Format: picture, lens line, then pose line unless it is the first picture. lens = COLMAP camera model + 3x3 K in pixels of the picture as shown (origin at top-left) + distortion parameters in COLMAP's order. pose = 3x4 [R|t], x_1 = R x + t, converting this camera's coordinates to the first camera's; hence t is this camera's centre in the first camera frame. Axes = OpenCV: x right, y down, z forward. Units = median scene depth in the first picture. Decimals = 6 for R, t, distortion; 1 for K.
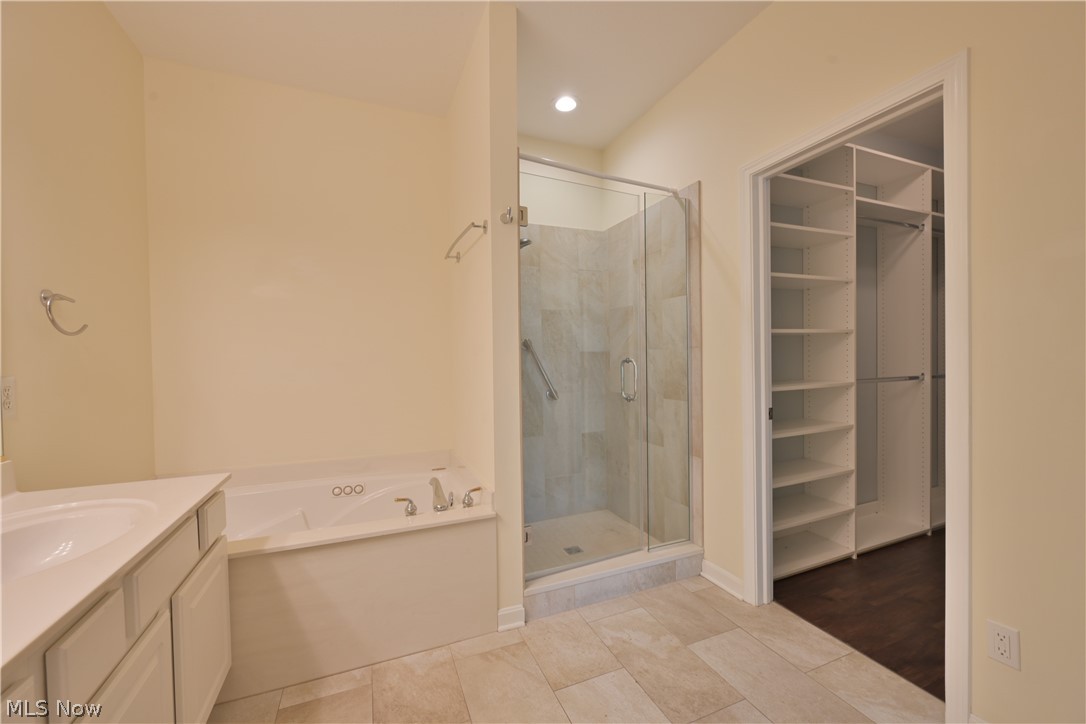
lens RADIAL K [[426.8, 0, 544.8], [0, 426.8, 363.7], [0, 0, 1]] dist [0.001305, 0.000033]
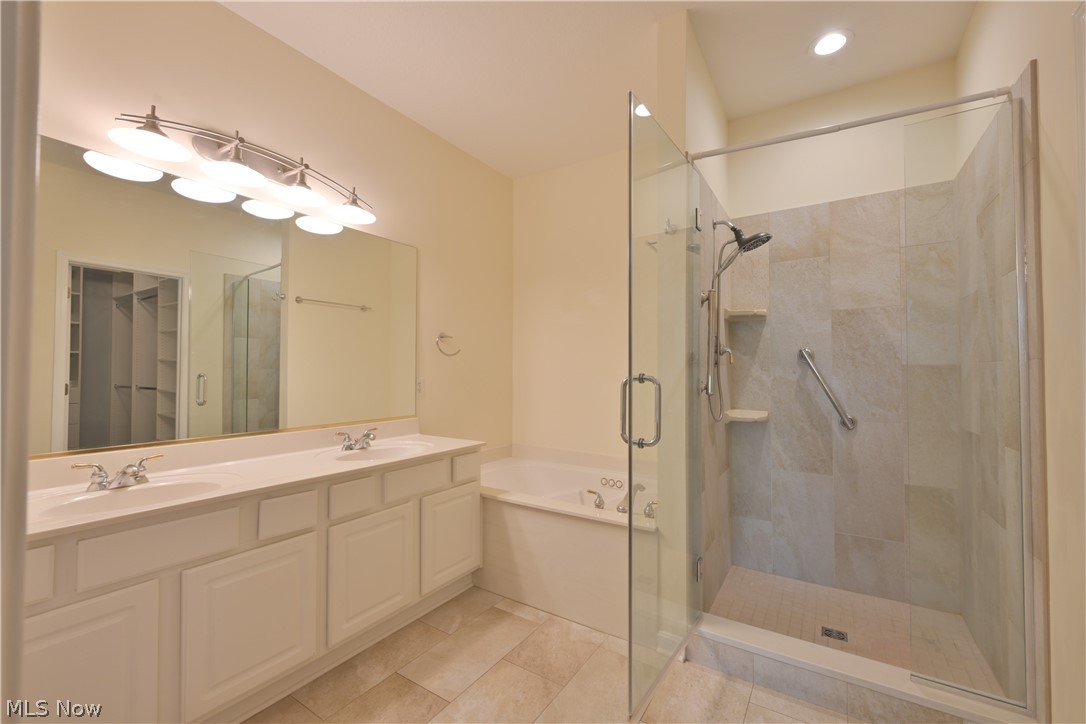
lens RADIAL K [[449.4, 0, 544.5], [0, 449.4, 362.6], [0, 0, 1]] dist [0.003404, 0.000628]
pose [[0.566279, -0.001886, -0.824211, 0.475774], [-0.022659, 0.999584, -0.017855, -0.008204], [0.823902, 0.028787, 0.566001, 0.148055]]
